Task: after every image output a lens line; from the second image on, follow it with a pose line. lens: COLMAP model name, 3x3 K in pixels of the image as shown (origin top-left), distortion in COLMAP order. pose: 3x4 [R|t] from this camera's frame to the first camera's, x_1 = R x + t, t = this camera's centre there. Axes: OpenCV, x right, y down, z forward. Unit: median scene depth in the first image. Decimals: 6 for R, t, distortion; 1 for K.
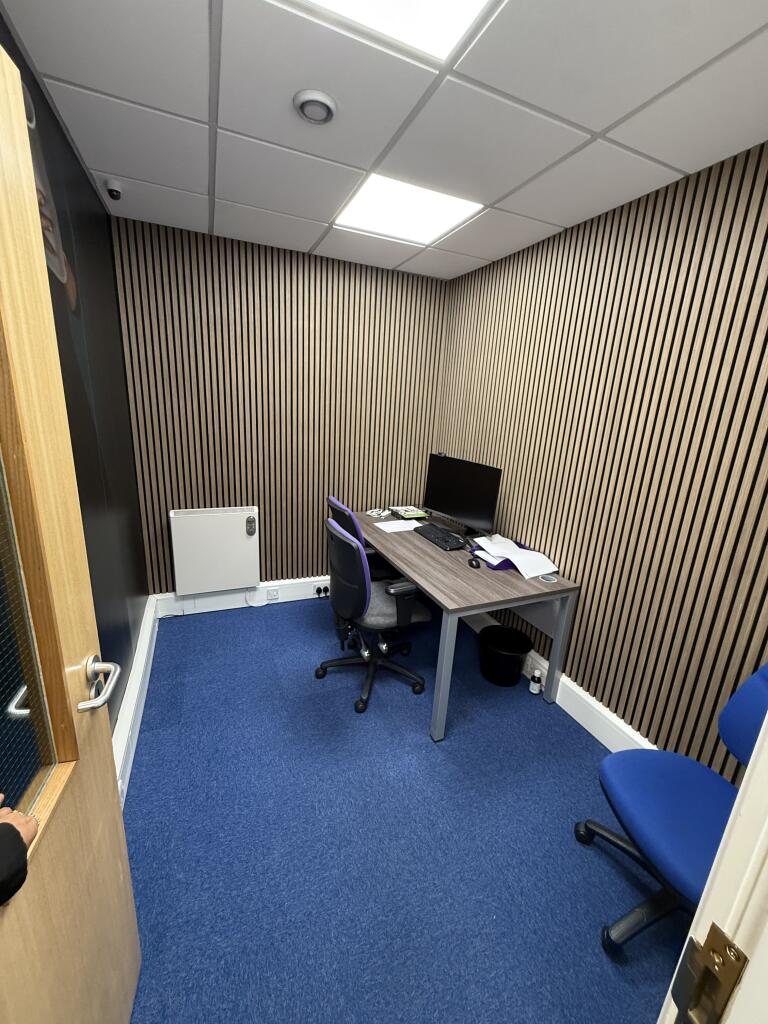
lens RADIAL K [[407.0, 0, 382.1], [0, 407.0, 512.7], [0, 0, 1]] dist [0.000541, -0.000168]
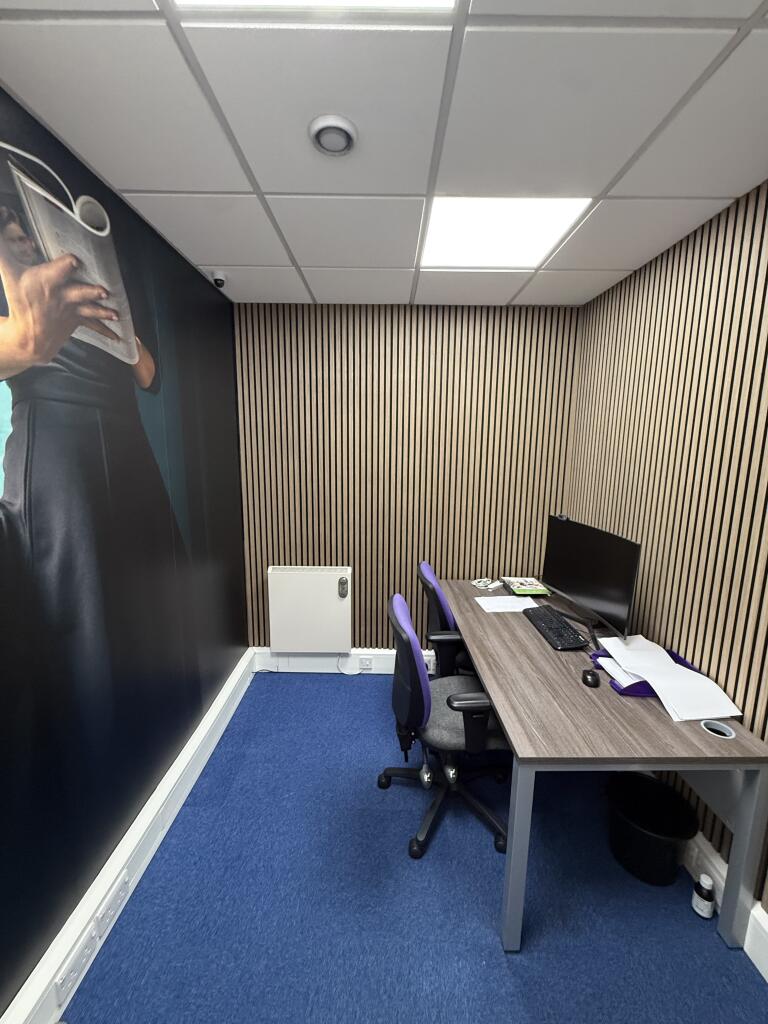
lens RADIAL K [[407.0, 0, 384.2], [0, 407.0, 512.9], [0, 0, 1]] dist [0.000541, -0.000168]
pose [[0.920897, 0.019257, -0.389330, 0.158928], [-0.063399, 0.992880, -0.100850, -0.061159], [0.384615, 0.117556, 0.915561, 0.183404]]
